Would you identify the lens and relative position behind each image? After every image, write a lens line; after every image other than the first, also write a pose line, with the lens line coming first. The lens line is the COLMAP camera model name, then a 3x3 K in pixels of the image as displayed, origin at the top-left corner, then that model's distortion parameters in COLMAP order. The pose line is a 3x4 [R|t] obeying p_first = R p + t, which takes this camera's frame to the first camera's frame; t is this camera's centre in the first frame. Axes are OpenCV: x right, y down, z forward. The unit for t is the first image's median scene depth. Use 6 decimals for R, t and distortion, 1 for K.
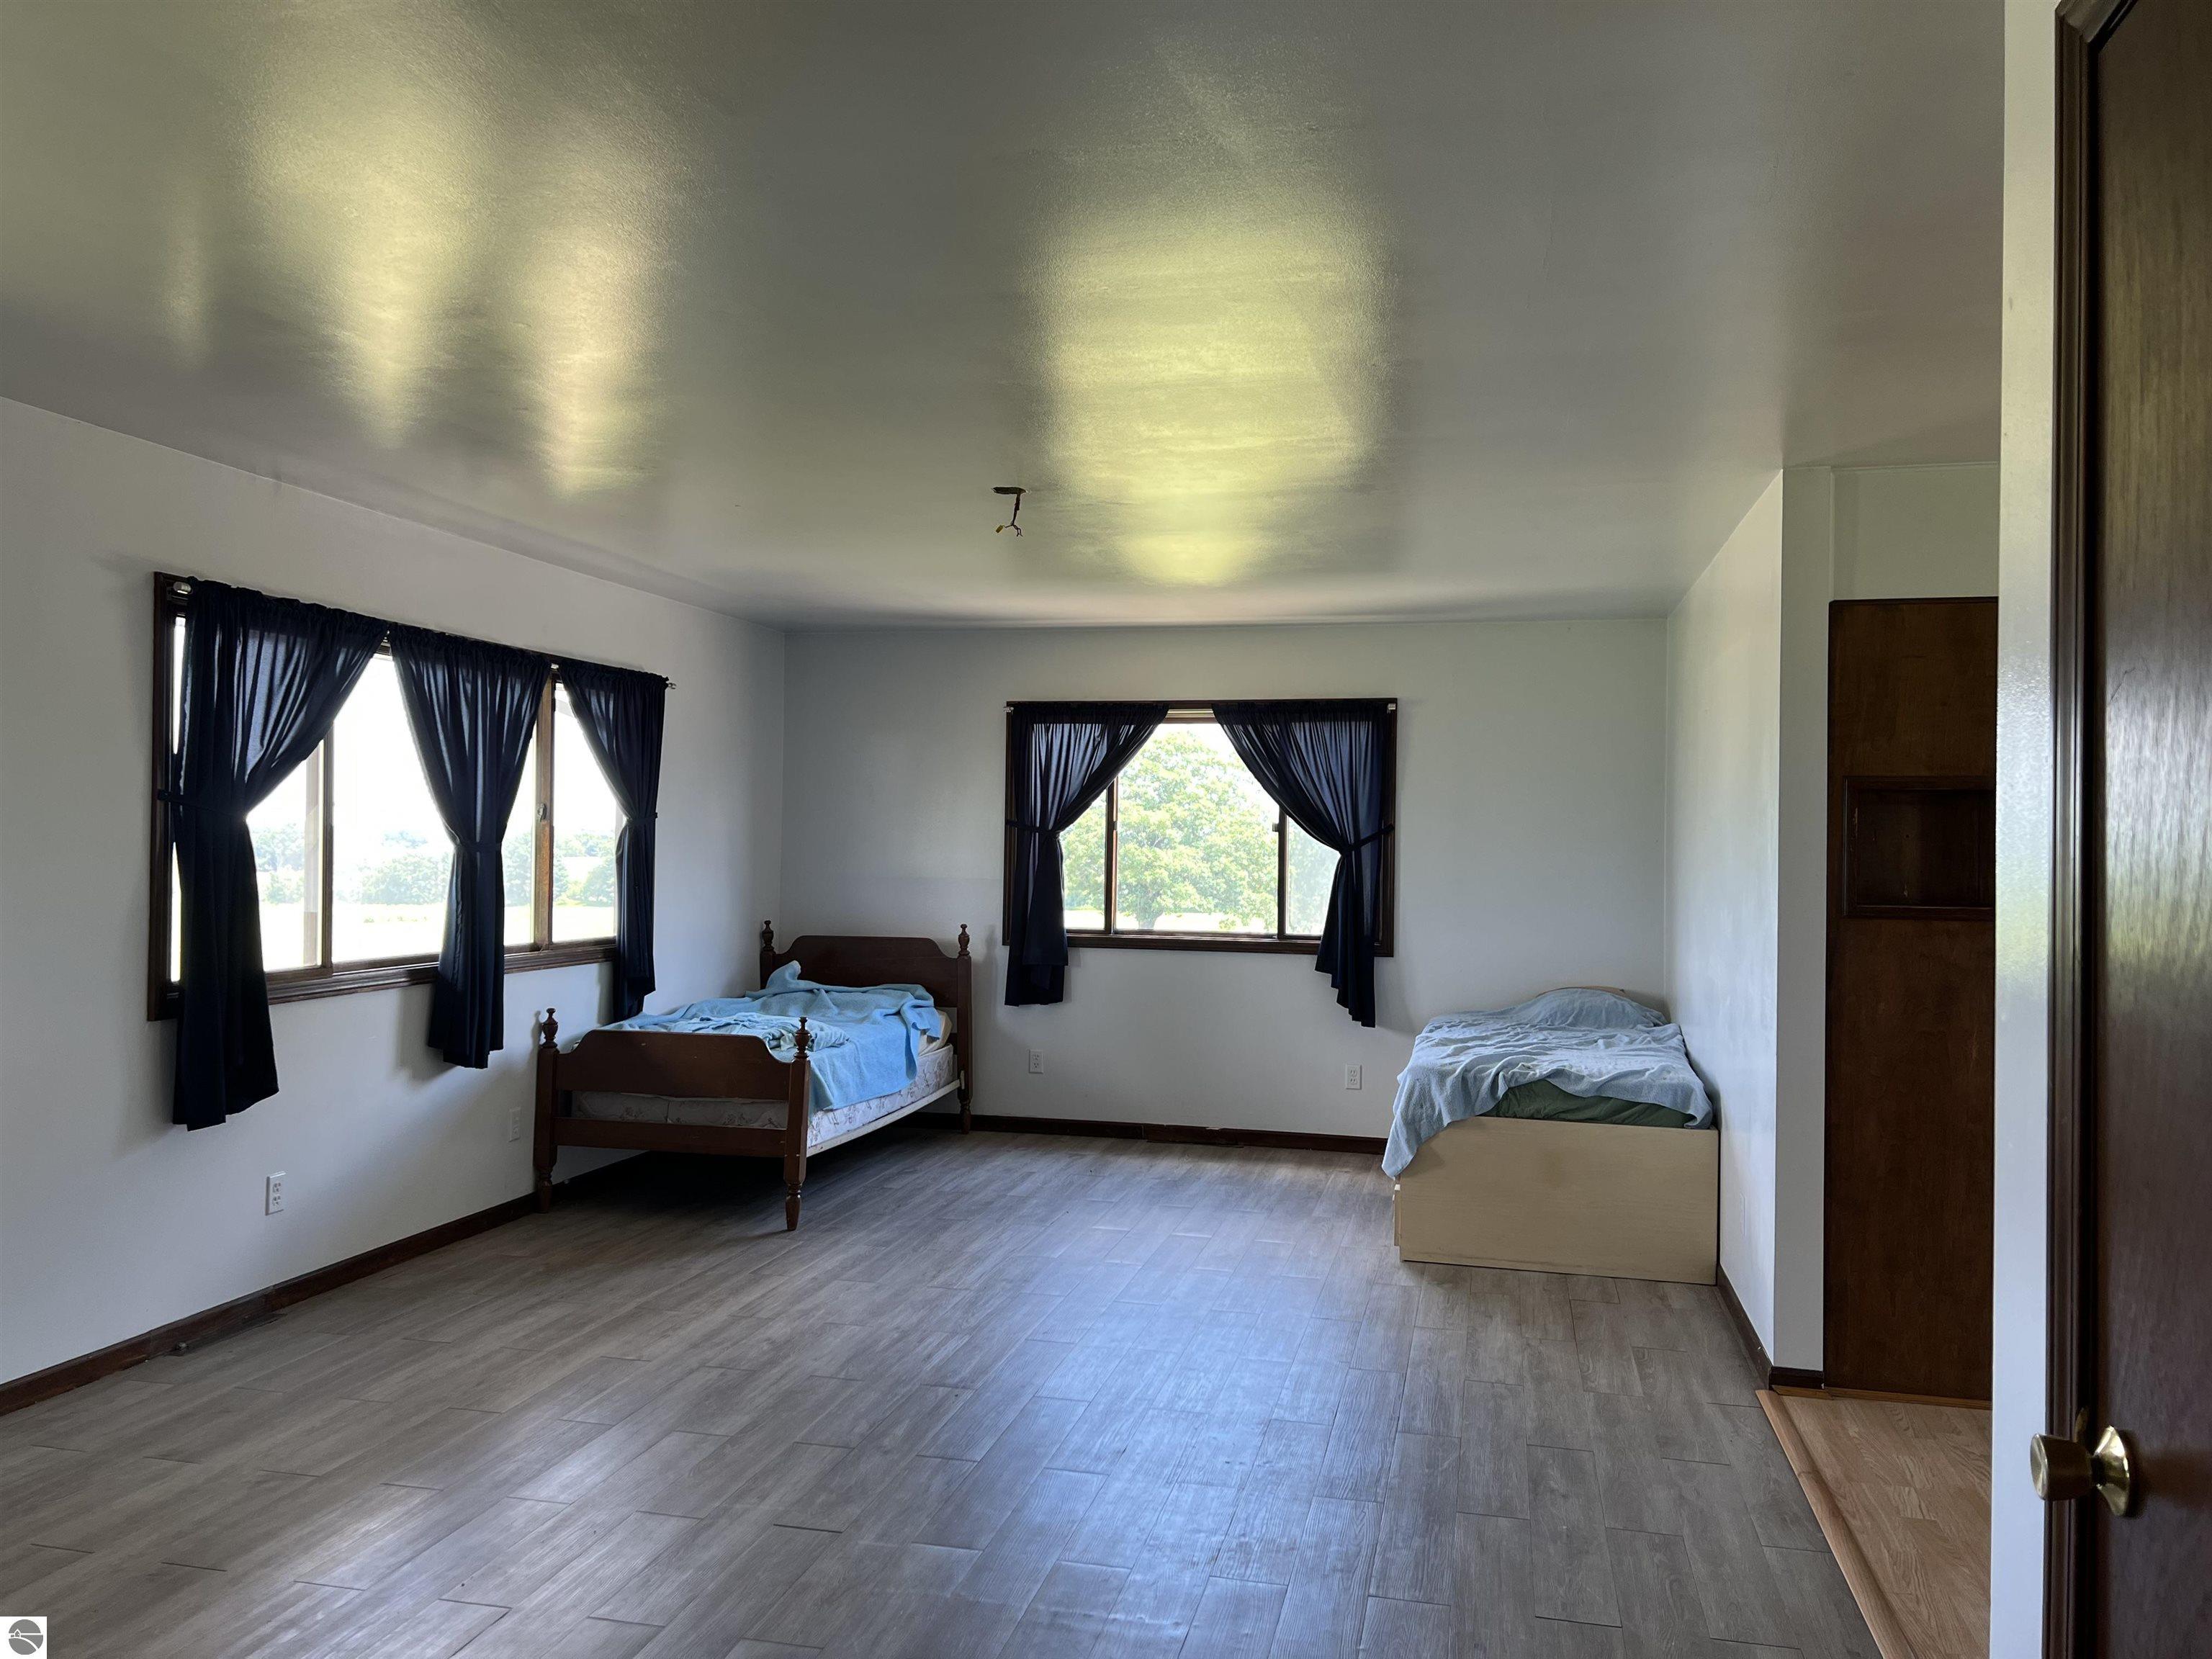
lens RADIAL K [[1647.7, 0, 1106.0], [0, 1647.7, 829.5], [0, 0, 1]] dist [0.000647, -0.002129]
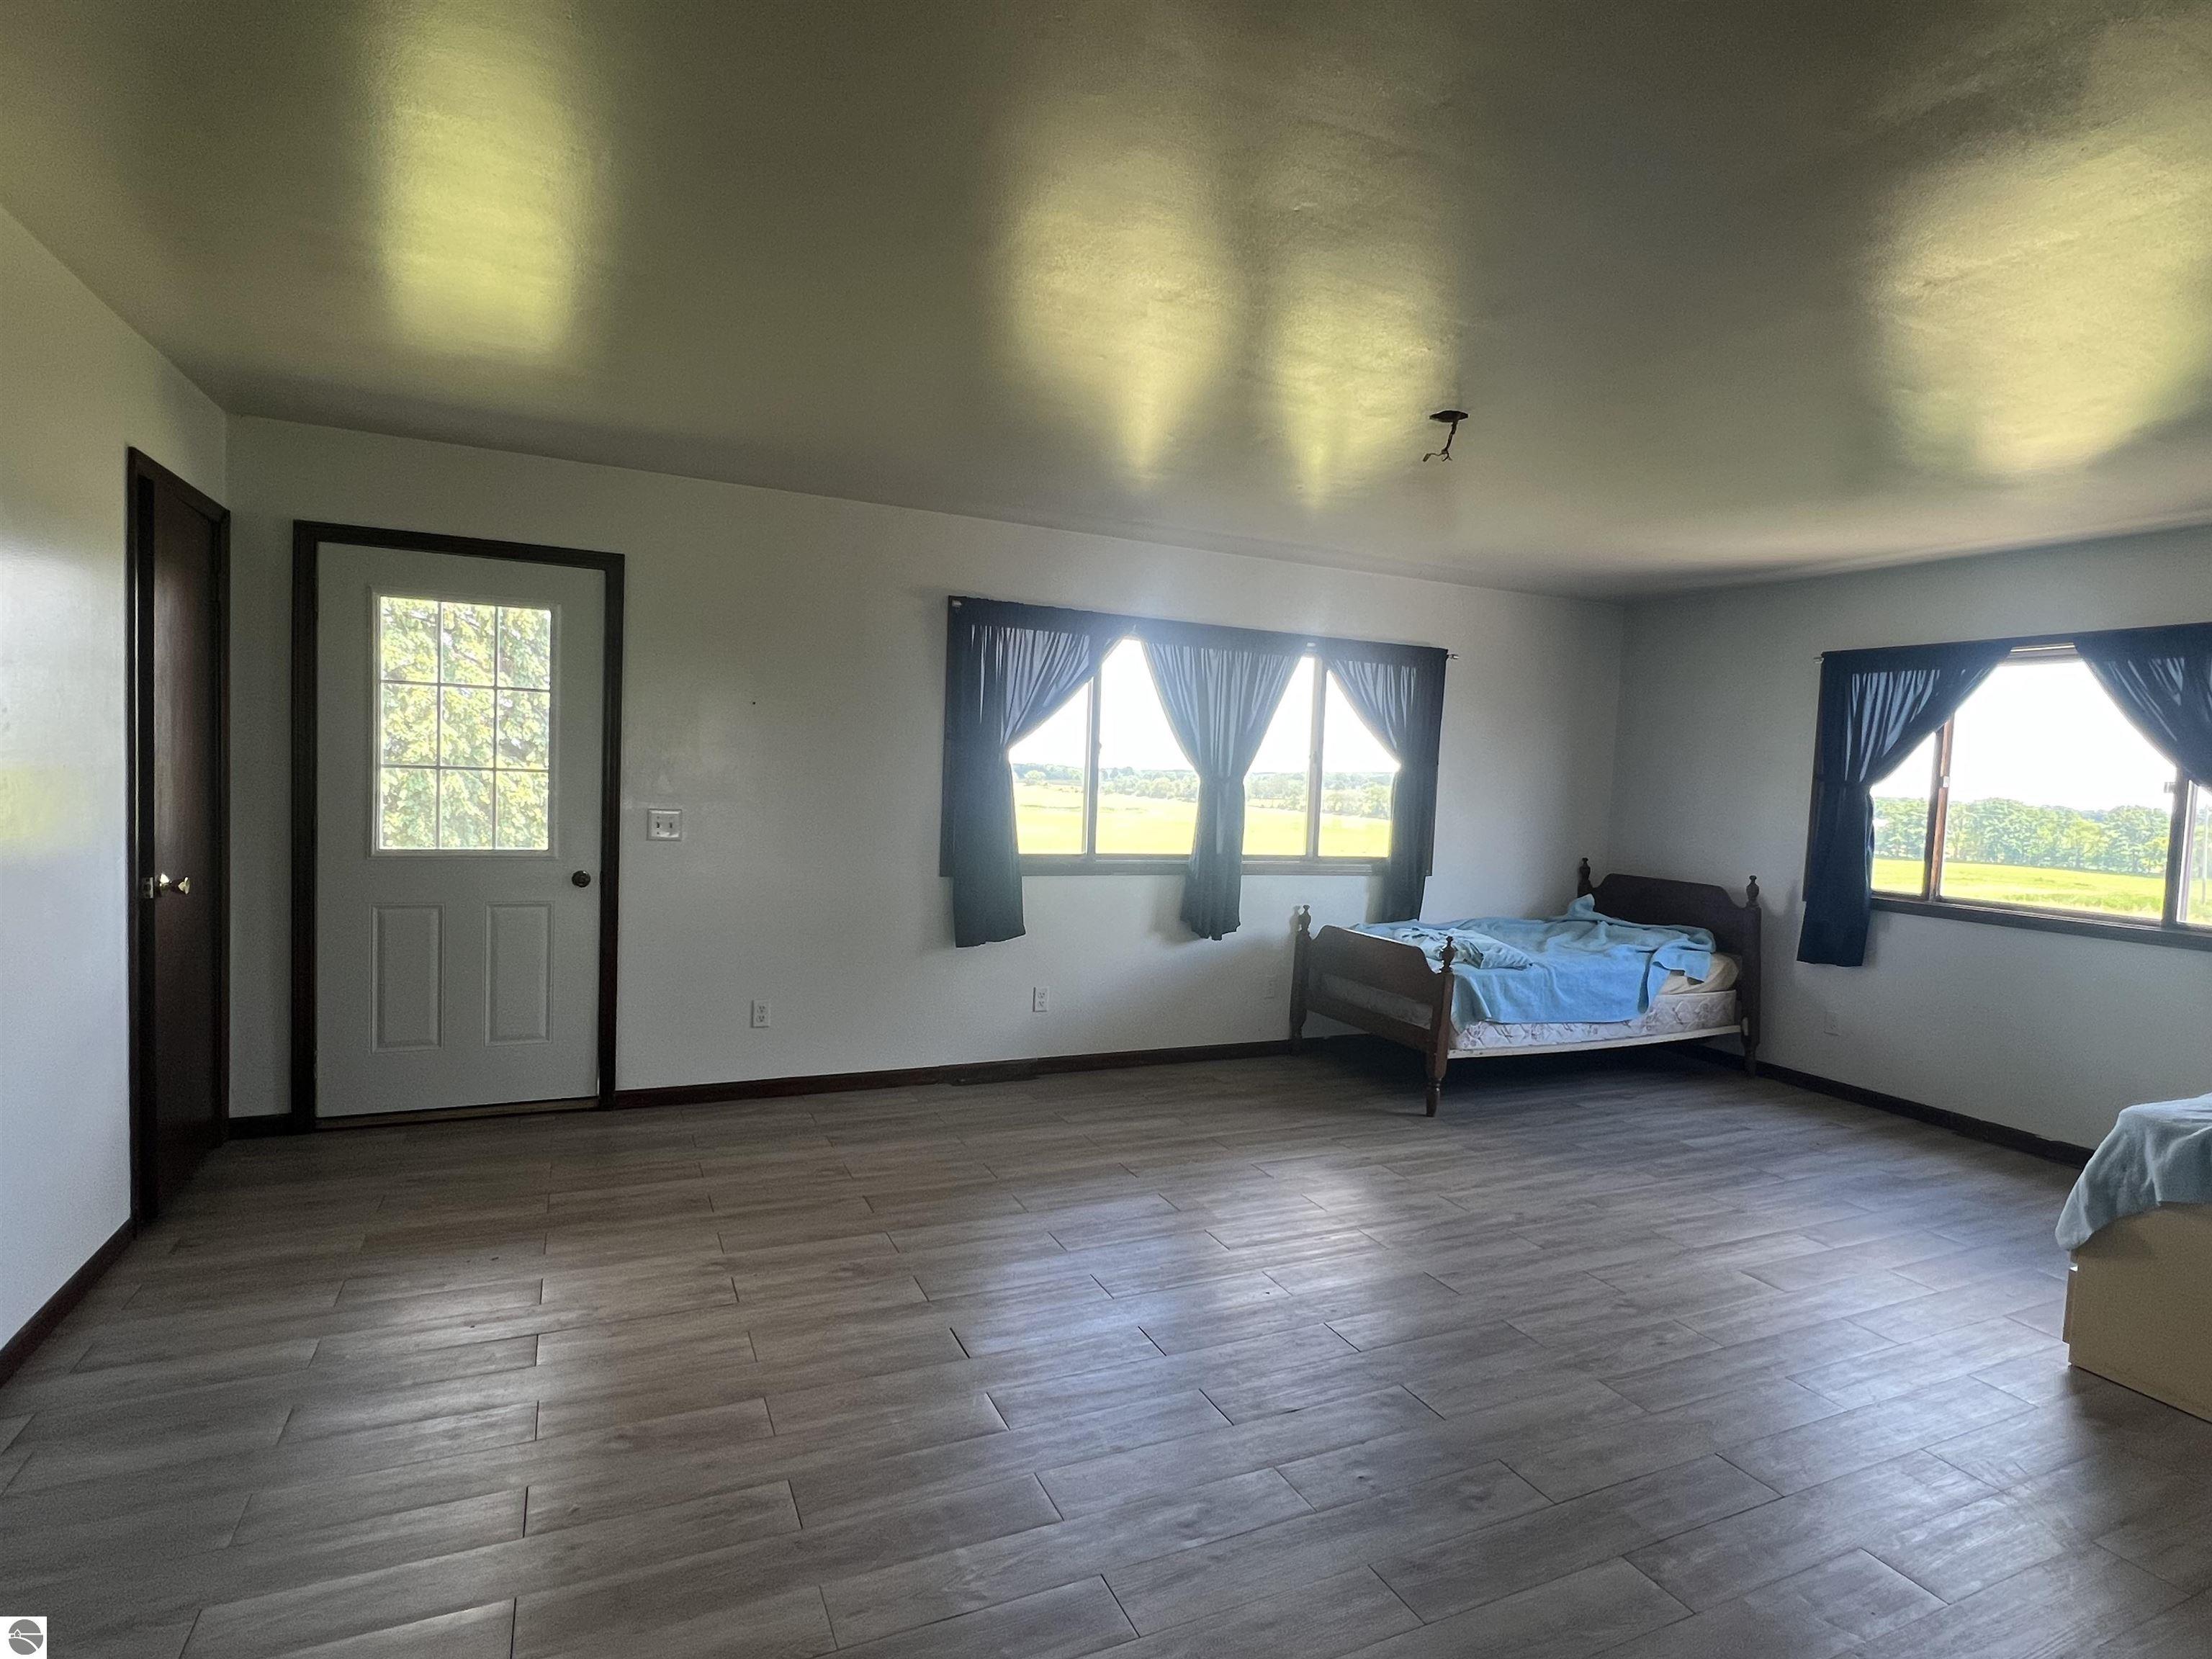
lens RADIAL K [[1120.2, 0, 1106.0], [0, 1120.2, 829.5], [0, 0, 1]] dist [0.025225, -0.025377]
pose [[0.612842, 0.055157, -0.788278, 0.270021], [-0.028965, 0.998459, 0.047345, 0.009727], [0.789675, -0.006183, 0.613495, 0.320622]]
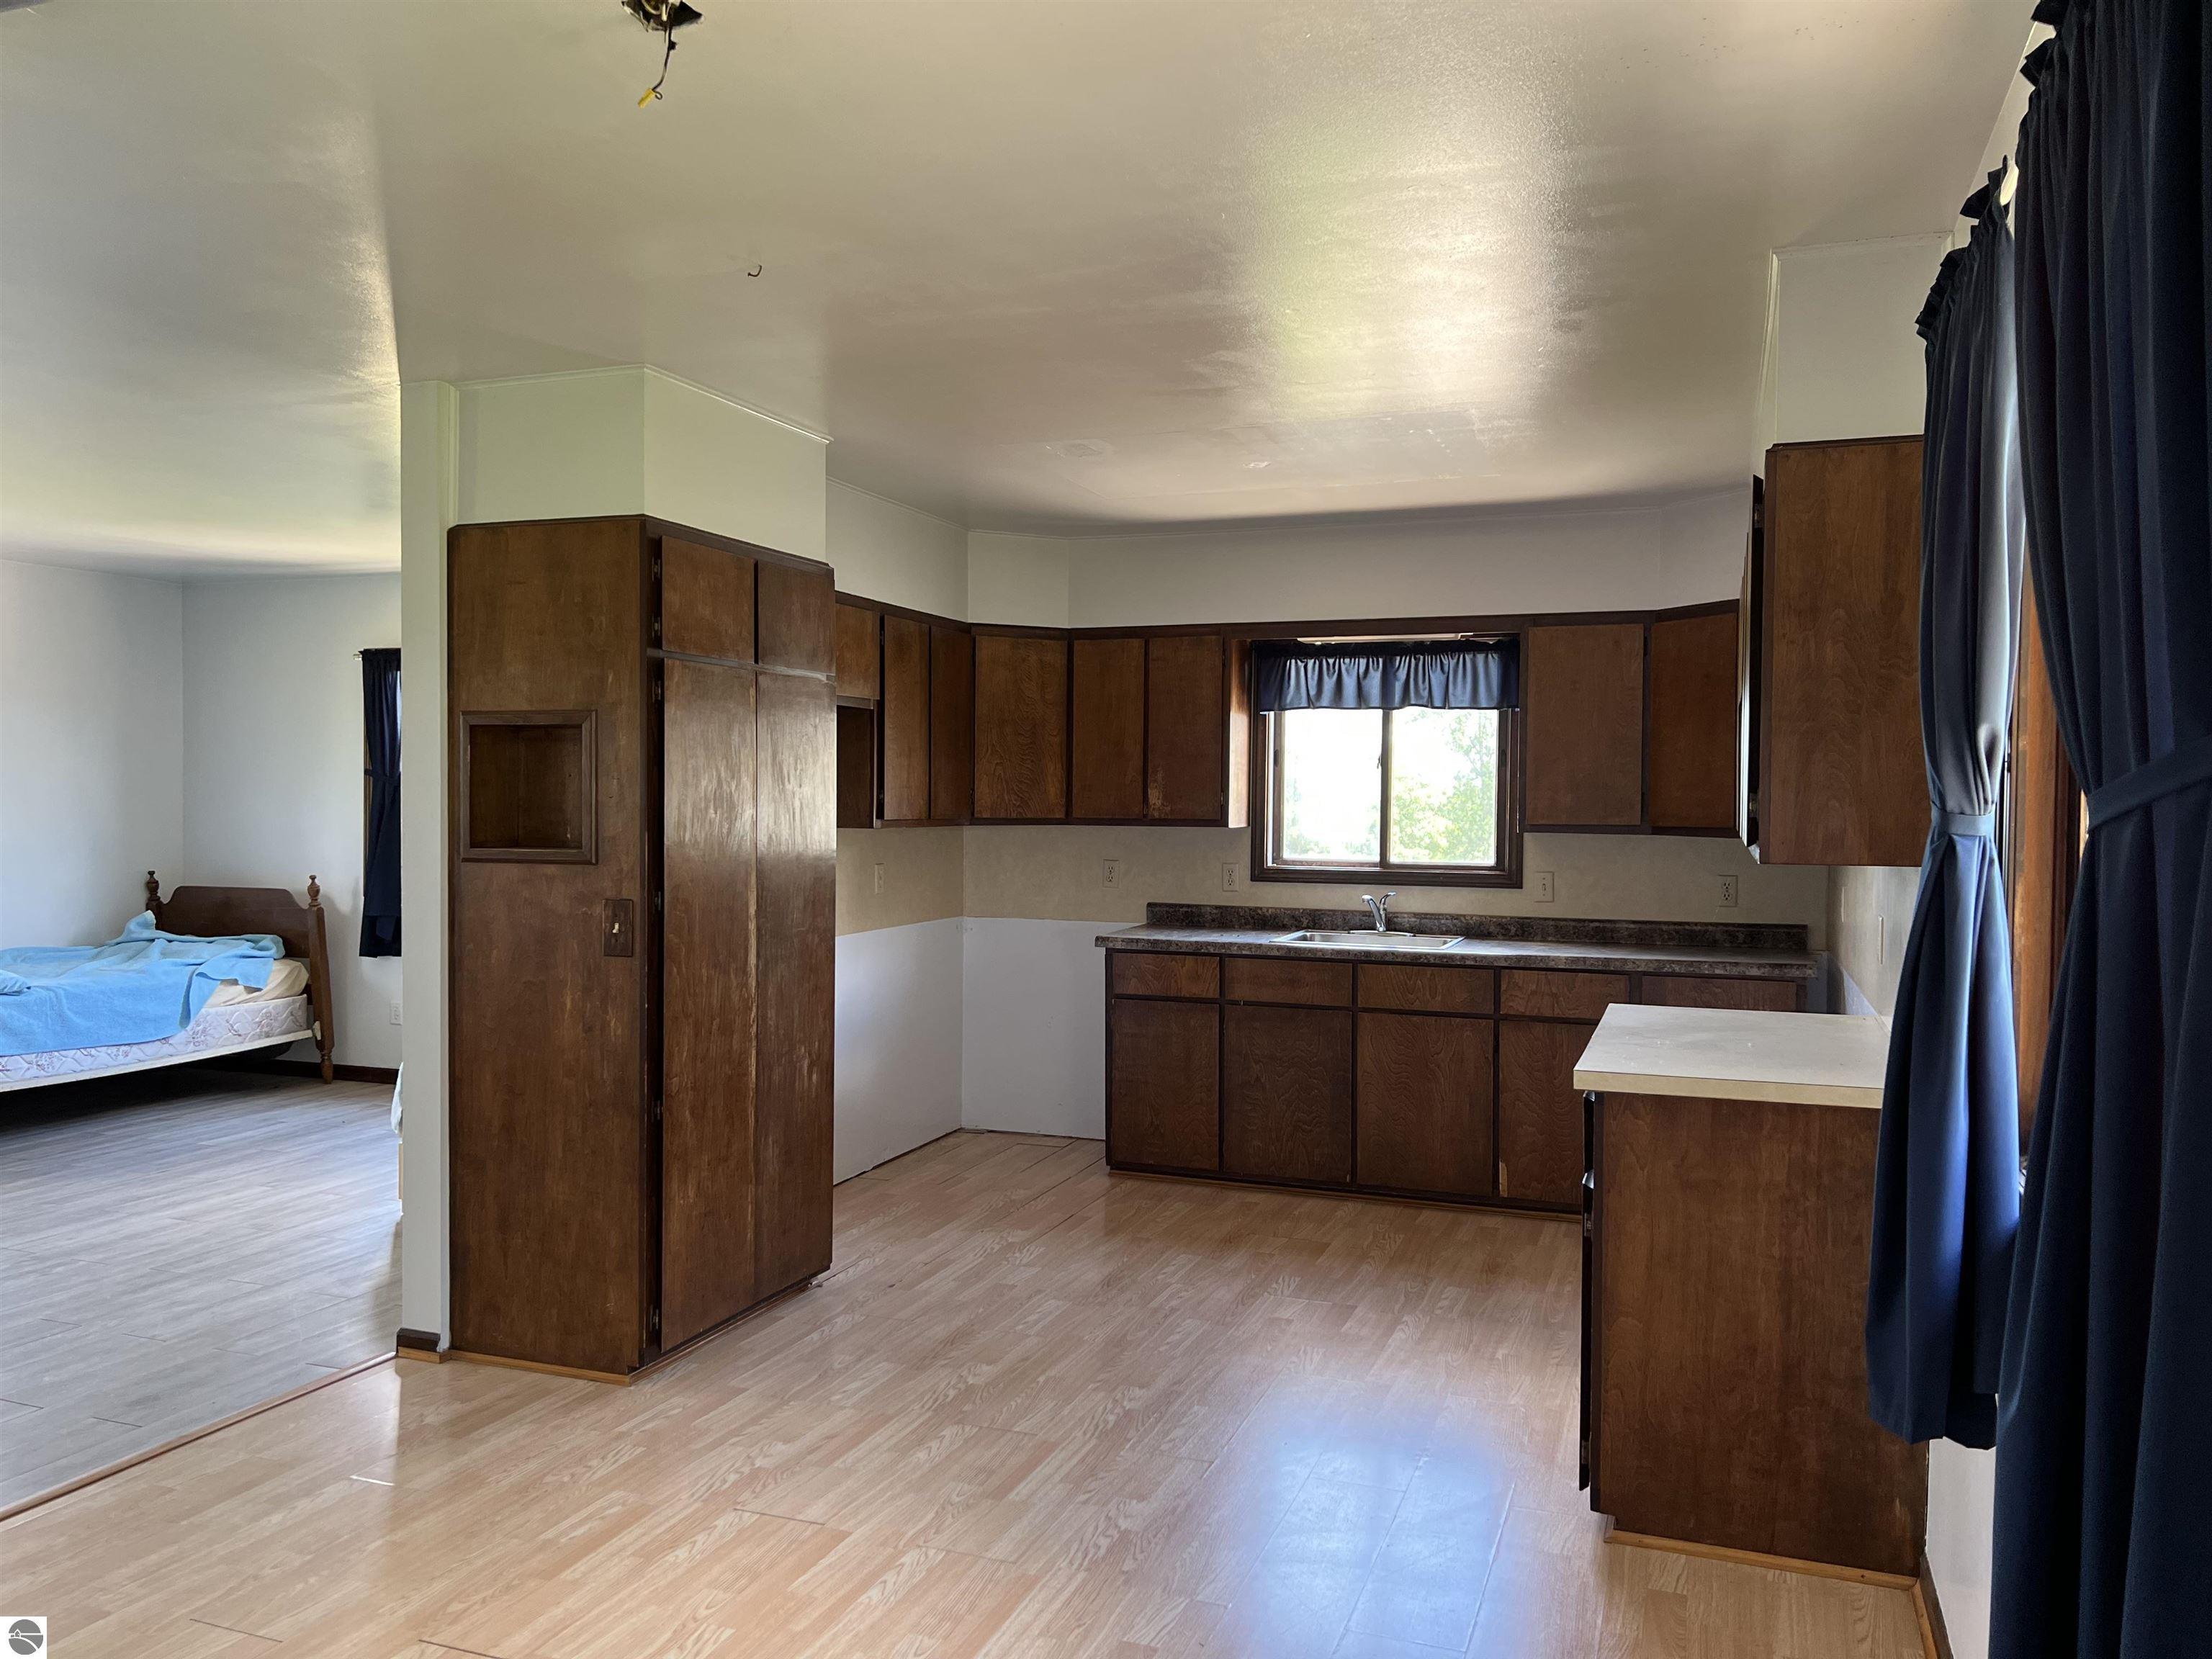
lens RADIAL K [[1674.2, 0, 1106.0], [0, 1674.2, 829.5], [0, 0, 1]] dist [0.034046, 0.001575]
pose [[0.992097, -0.001524, -0.125466, 0.648906], [0.004567, 0.999702, 0.023972, 0.009702], [0.125392, -0.024356, 0.991808, 0.058475]]
